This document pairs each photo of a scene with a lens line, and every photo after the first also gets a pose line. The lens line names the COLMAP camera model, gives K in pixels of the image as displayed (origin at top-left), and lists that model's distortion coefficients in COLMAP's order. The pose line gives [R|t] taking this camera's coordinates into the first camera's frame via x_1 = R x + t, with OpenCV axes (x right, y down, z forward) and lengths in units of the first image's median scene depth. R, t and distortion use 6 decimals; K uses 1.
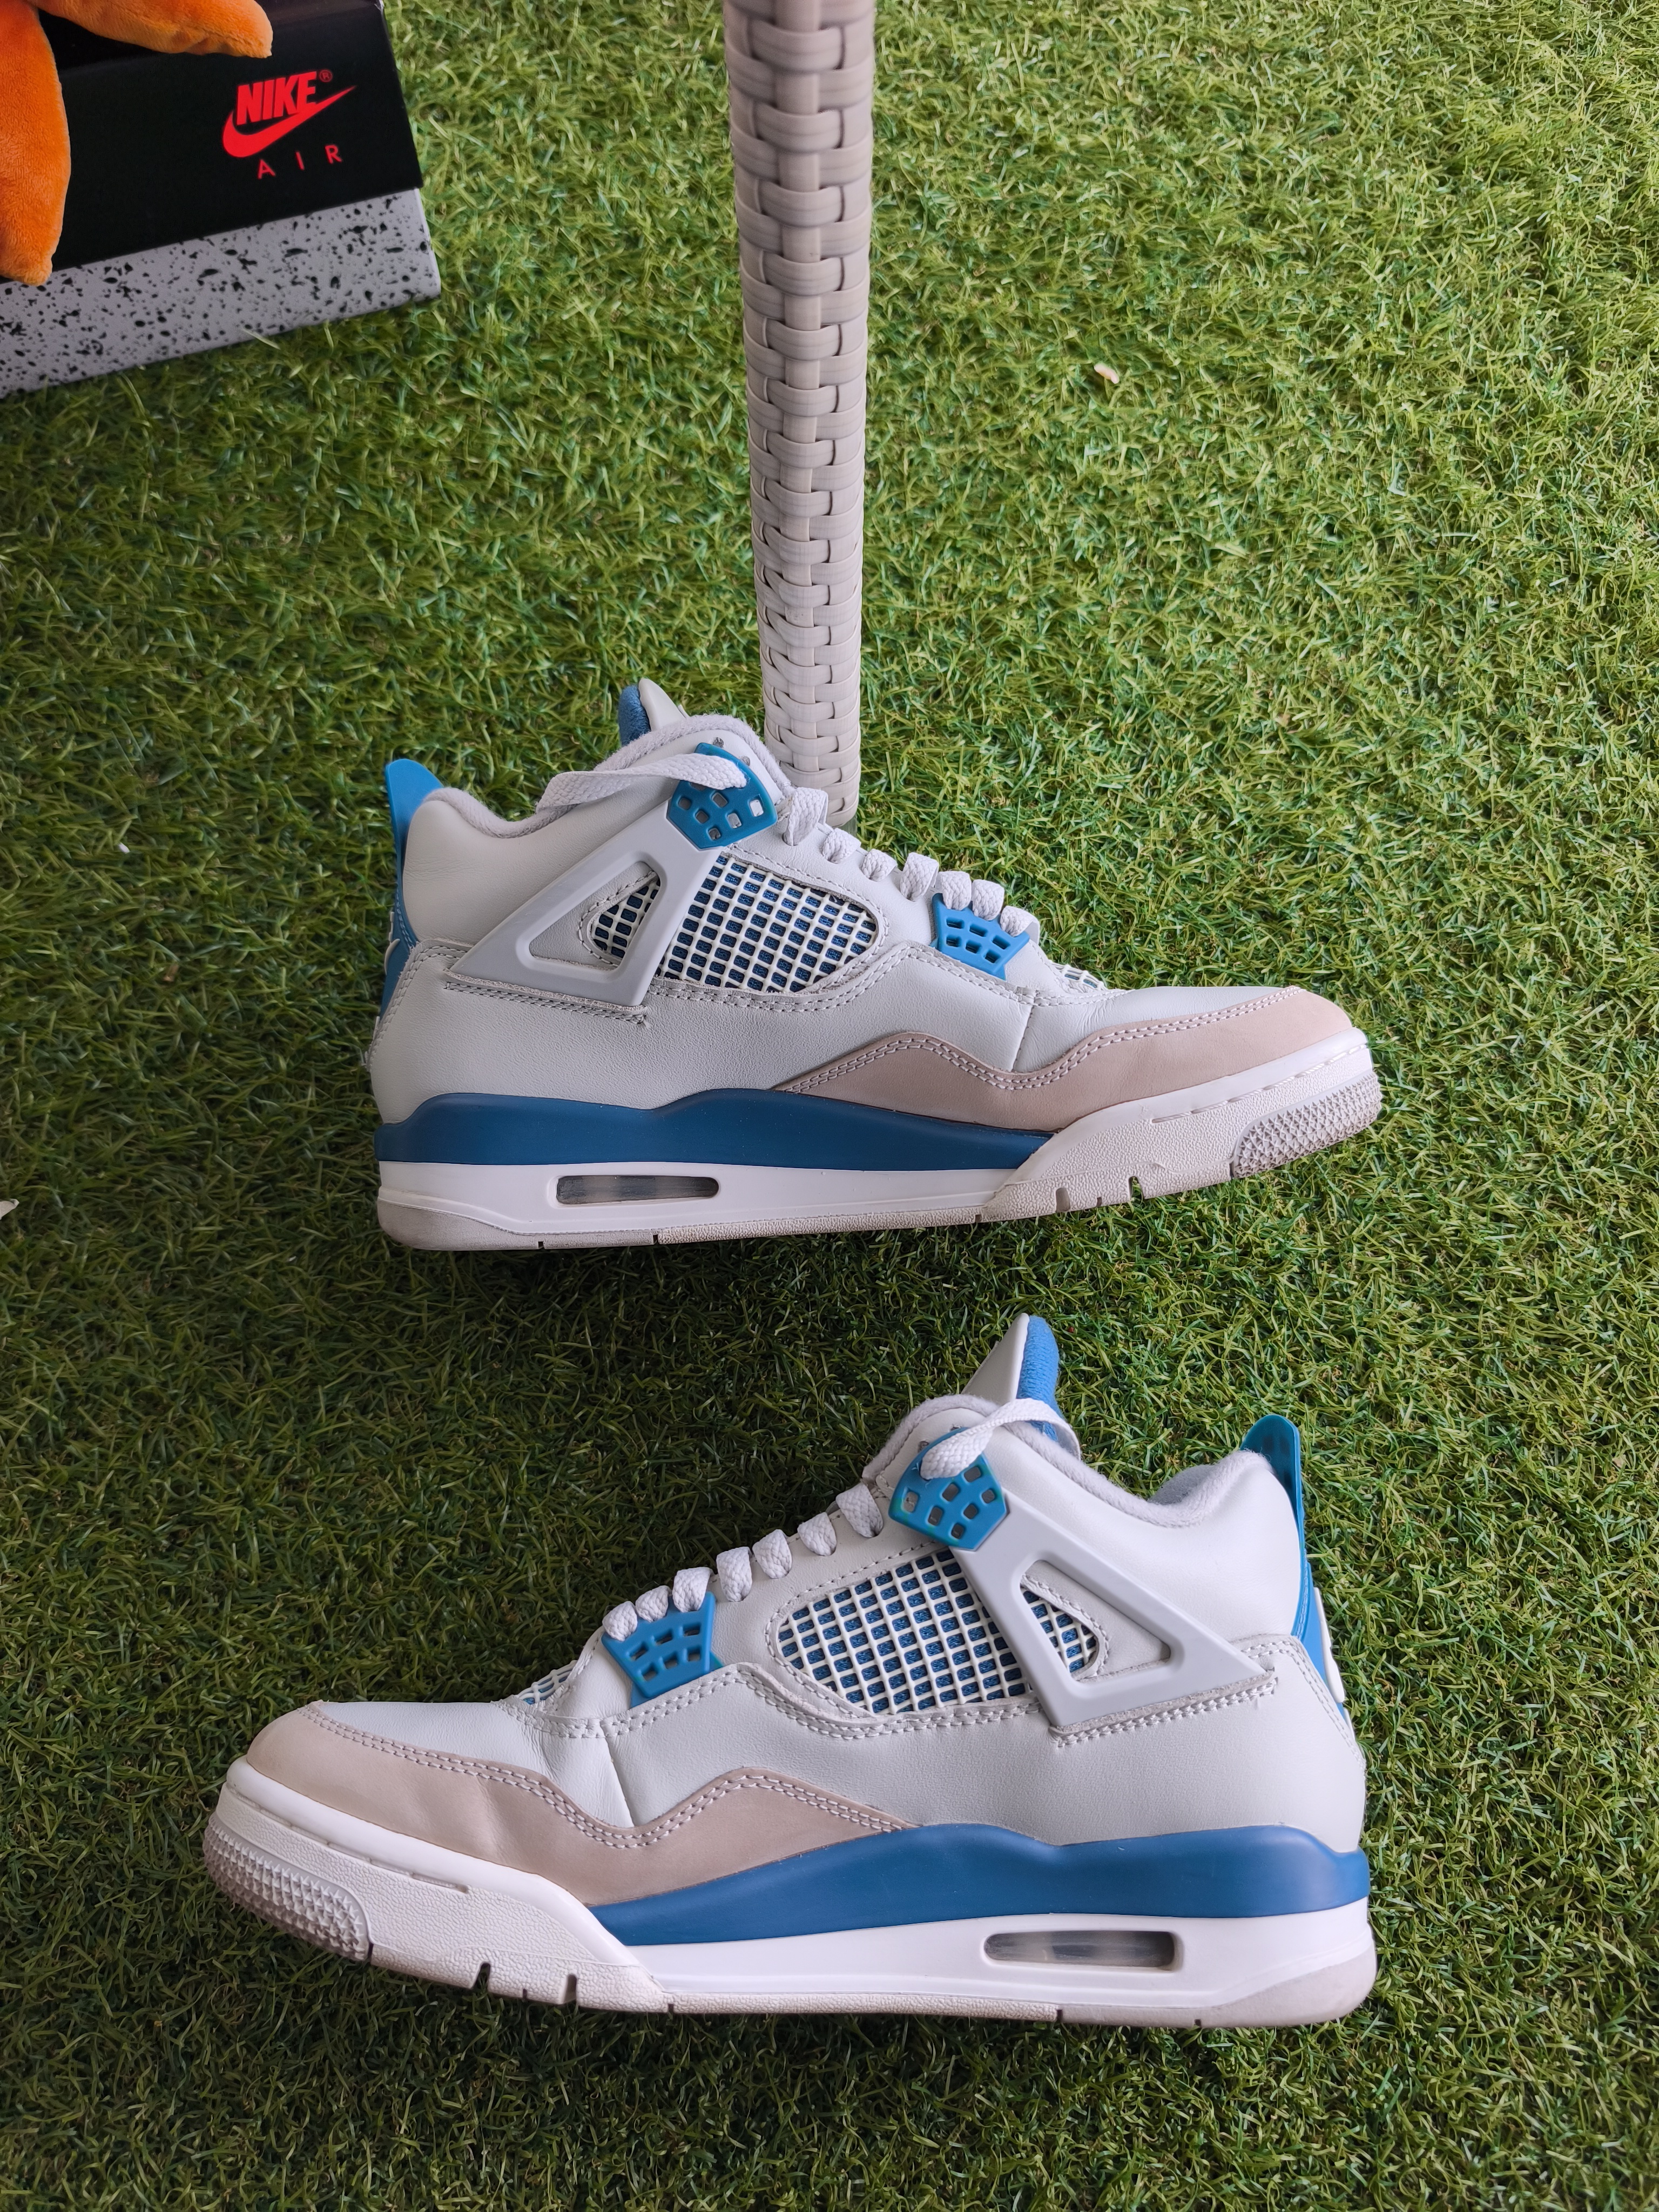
lens RADIAL K [[1479.2, 0, 829.5], [0, 1479.2, 1106.0], [0, 0, 1]] dist [-0.002085, -0.008107]
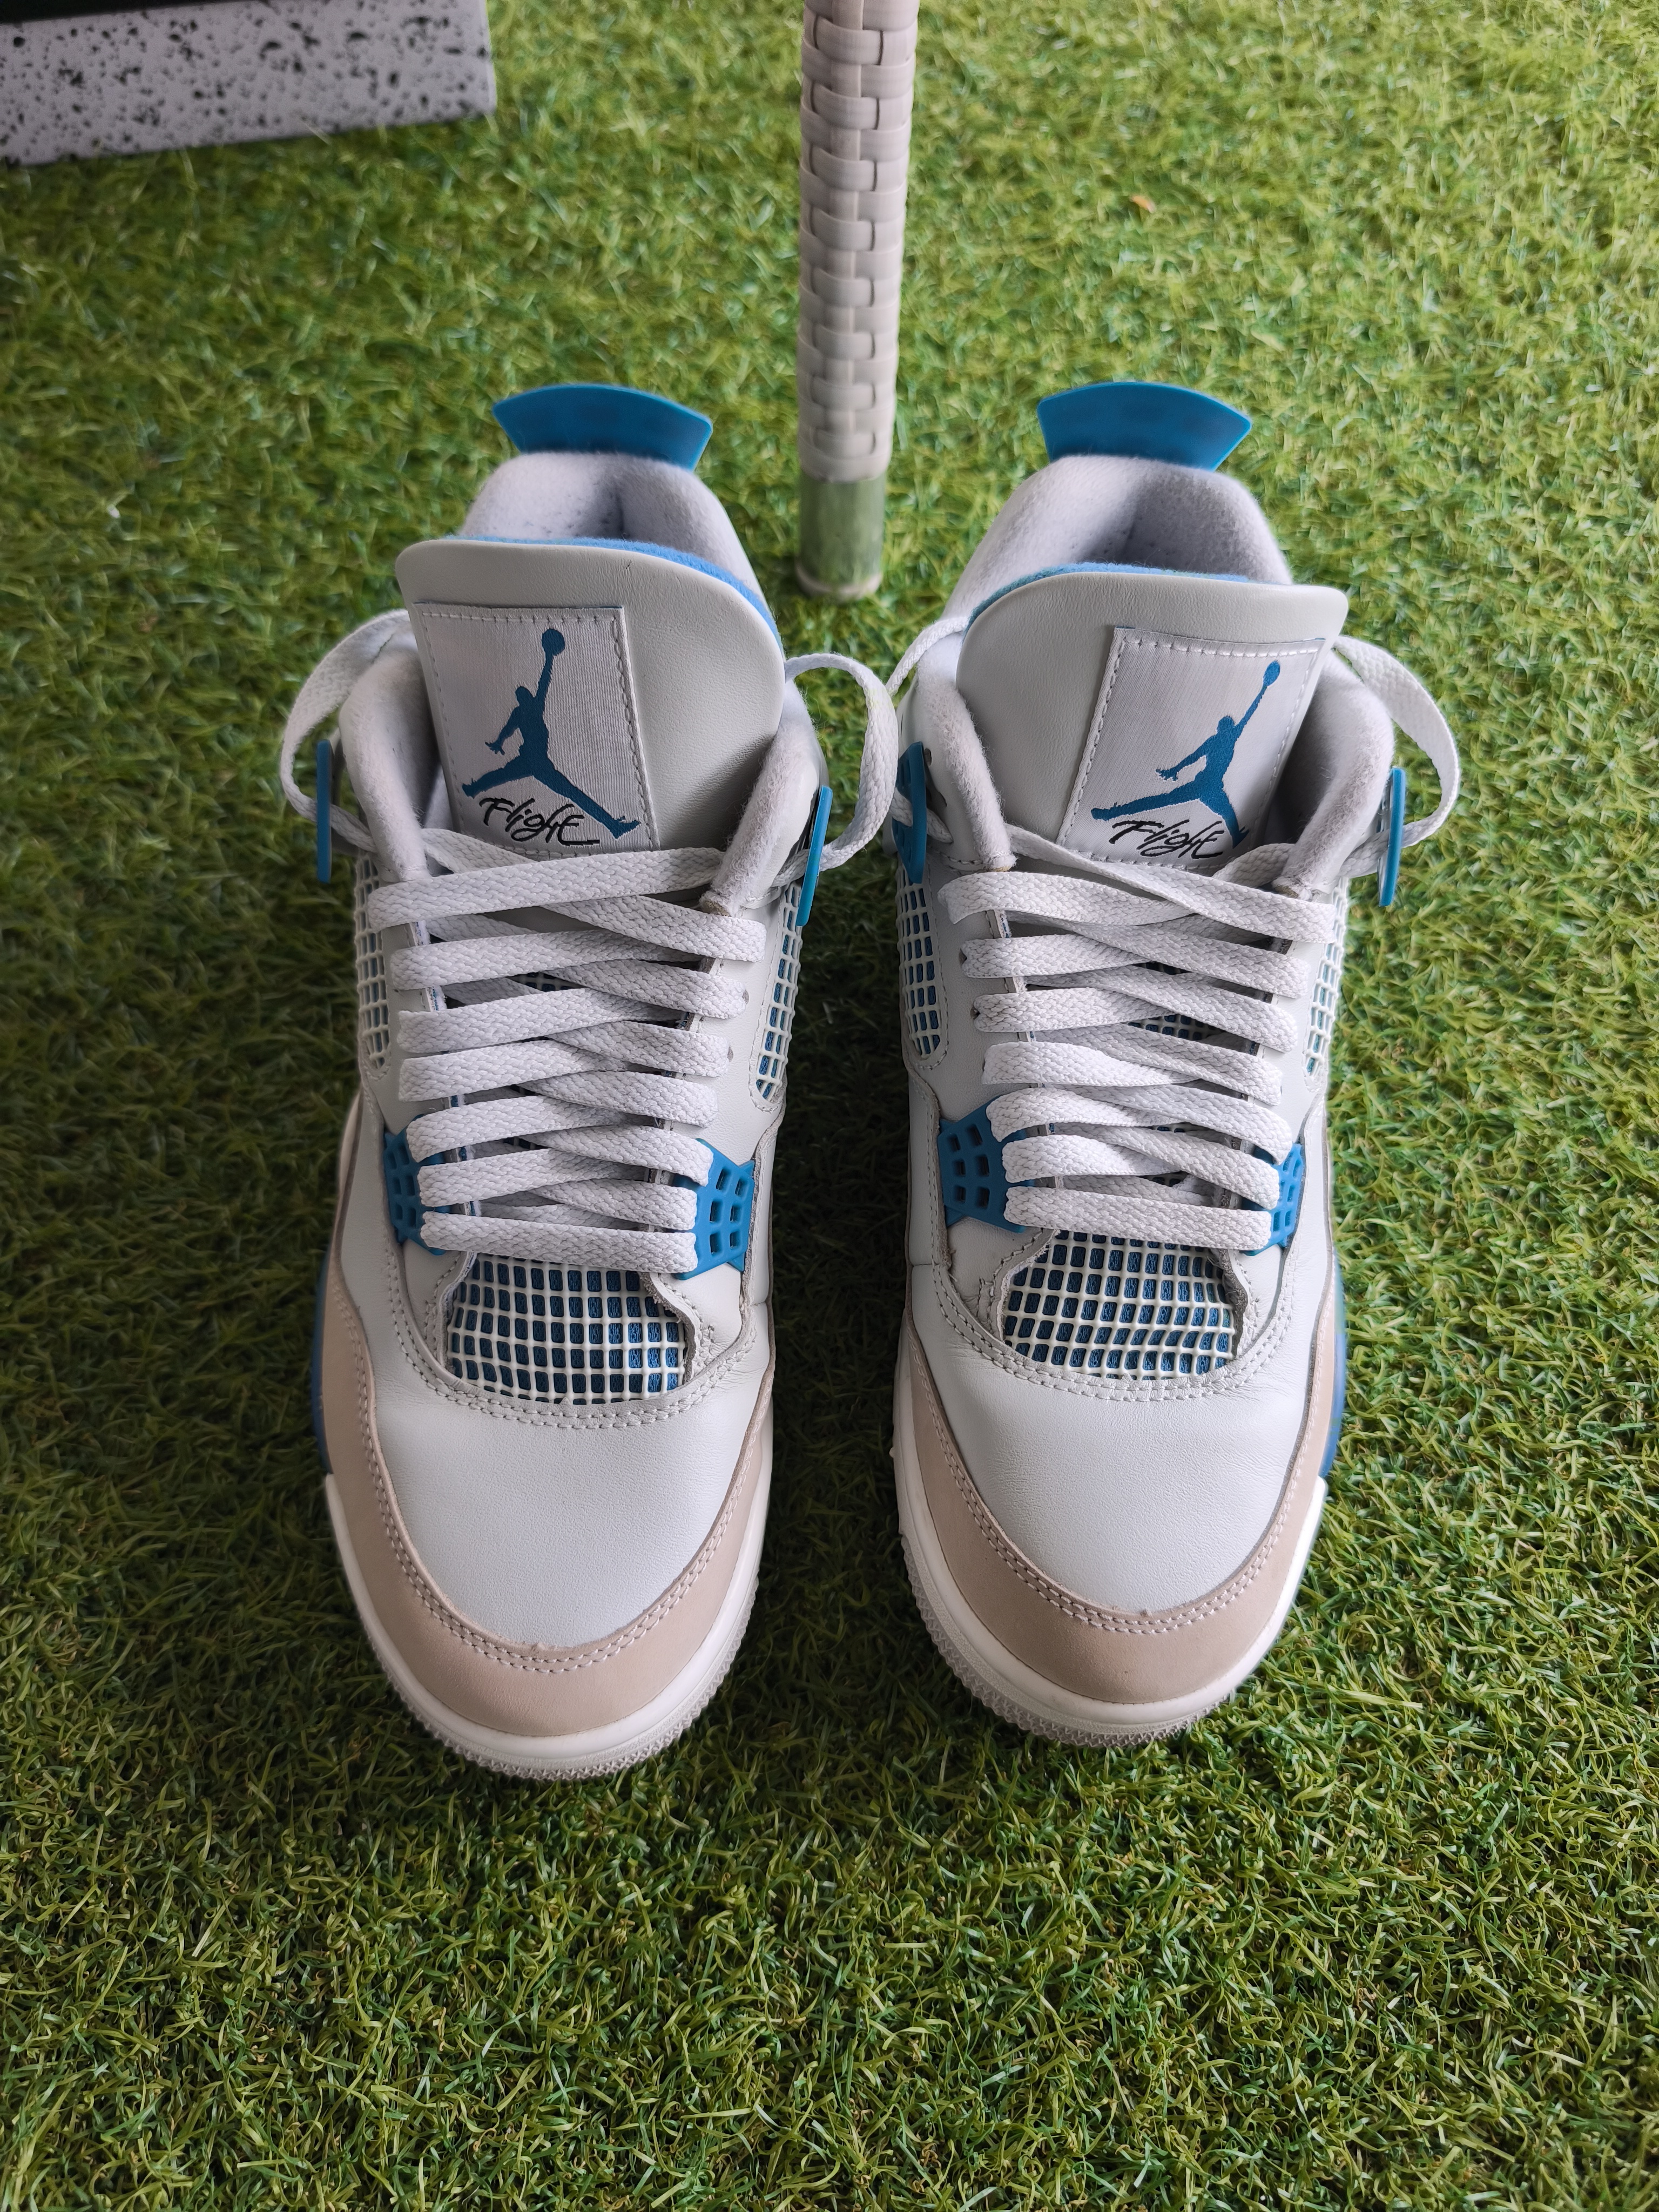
lens RADIAL K [[1481.5, 0, 829.5], [0, 1481.5, 1106.0], [0, 0, 1]] dist [-0.006664, -0.007006]
pose [[0.998757, 0.049541, 0.005561, -0.003164], [-0.048007, 0.985847, -0.160624, 0.338655], [-0.013440, 0.160158, 0.987000, 0.115318]]
